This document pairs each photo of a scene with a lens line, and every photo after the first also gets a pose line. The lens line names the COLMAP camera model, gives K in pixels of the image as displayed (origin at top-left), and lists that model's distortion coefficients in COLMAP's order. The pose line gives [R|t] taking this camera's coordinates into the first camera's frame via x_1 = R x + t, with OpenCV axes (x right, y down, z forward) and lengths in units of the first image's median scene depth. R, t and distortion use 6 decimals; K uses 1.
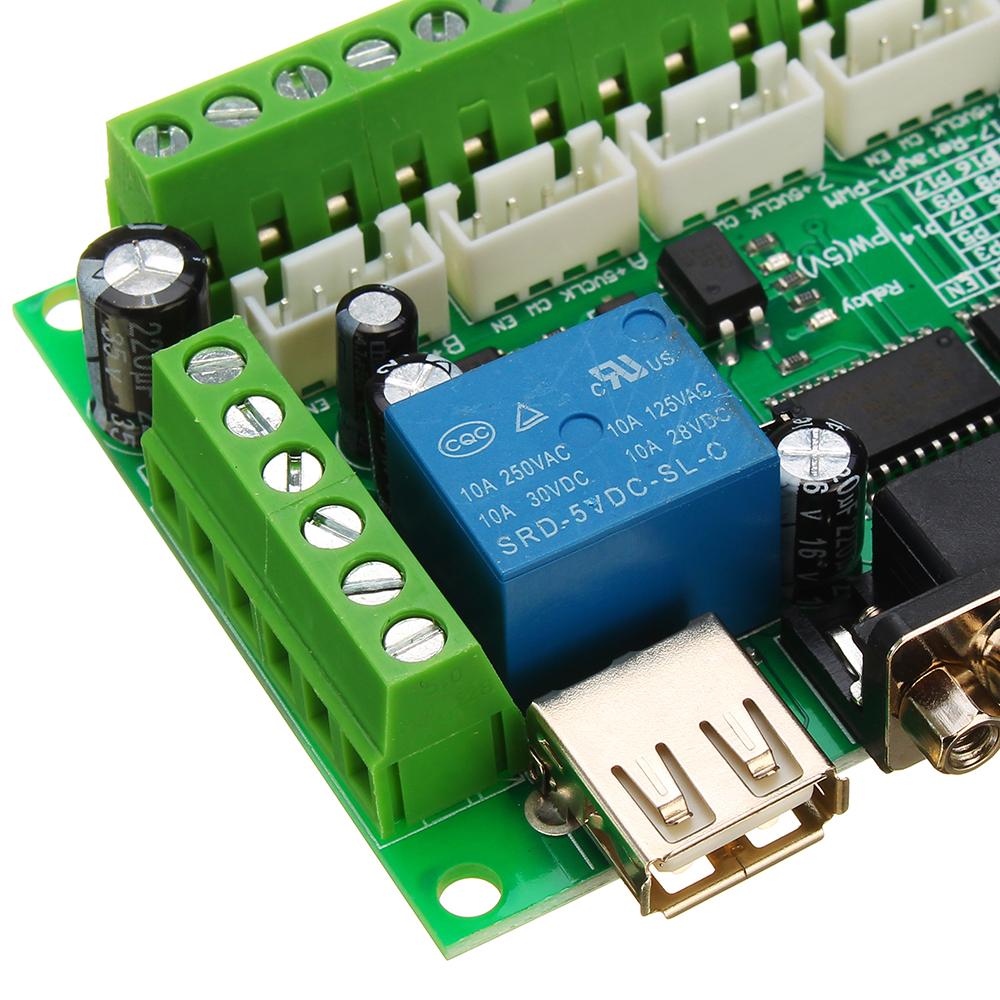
lens RADIAL K [[5104.3, 0, 500.0], [0, 5104.3, 500.0], [0, 0, 1]] dist [-0.454520, 10.740836]
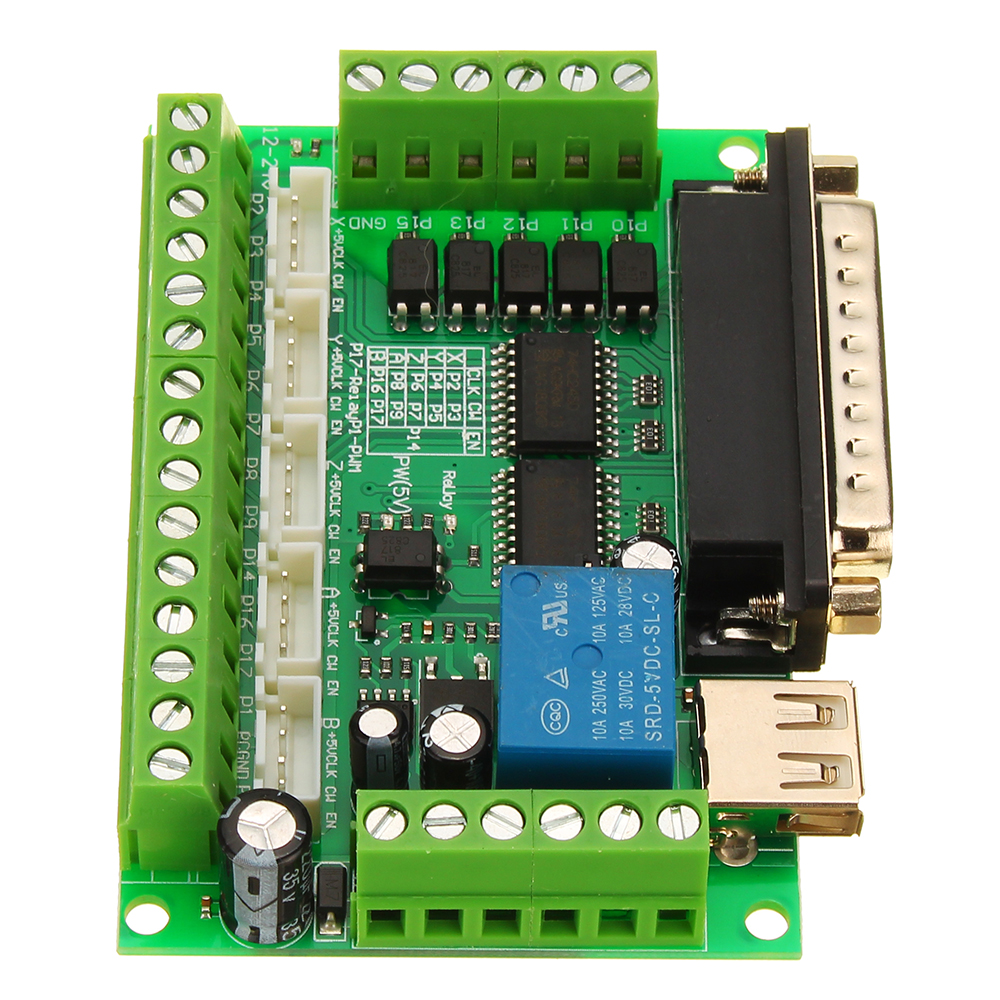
lens RADIAL K [[5104.3, 0, 500.0], [0, 5104.3, 500.0], [0, 0, 1]] dist [-0.454520, 10.740836]
pose [[0.477765, -0.693824, 0.538841, -0.688970], [0.646613, 0.692946, 0.318932, -0.482708], [-0.594670, 0.196047, 0.779701, -0.114840]]
